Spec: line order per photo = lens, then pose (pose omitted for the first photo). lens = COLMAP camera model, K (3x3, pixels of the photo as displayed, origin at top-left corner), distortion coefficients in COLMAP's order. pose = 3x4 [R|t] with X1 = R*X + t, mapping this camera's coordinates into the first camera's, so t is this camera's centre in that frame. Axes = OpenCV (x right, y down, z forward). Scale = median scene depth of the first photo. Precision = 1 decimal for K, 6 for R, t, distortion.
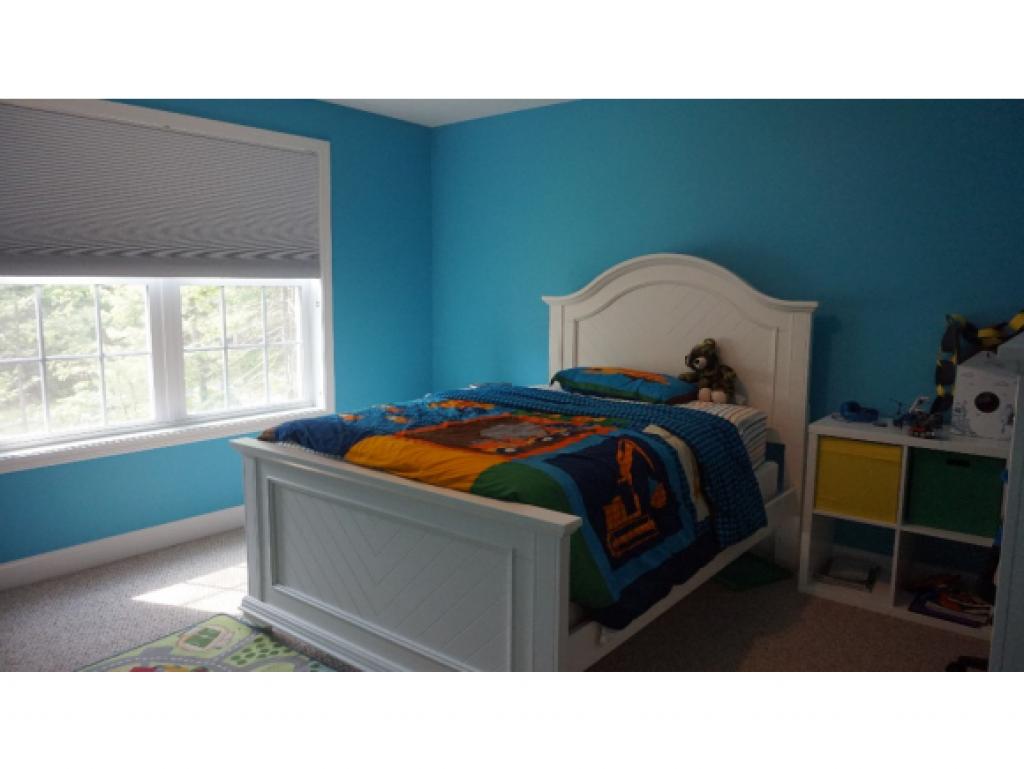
lens RADIAL K [[725.5, 0, 520.1], [0, 725.5, 386.2], [0, 0, 1]] dist [-0.046141, 0.001313]
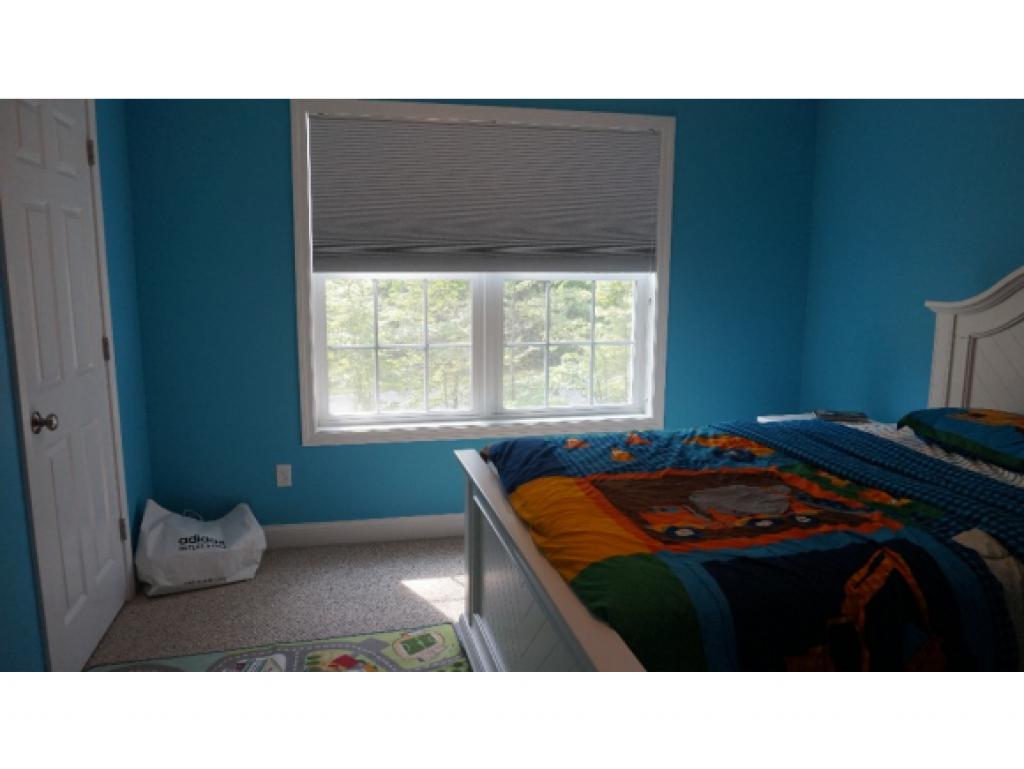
lens RADIAL K [[725.5, 0, 509.0], [0, 725.5, 387.0], [0, 0, 1]] dist [-0.046141, 0.001313]
pose [[0.781040, 0.099790, -0.616457, 0.176918], [-0.084080, 0.994966, 0.054533, -0.049867], [0.618795, 0.009239, 0.785498, 0.222087]]
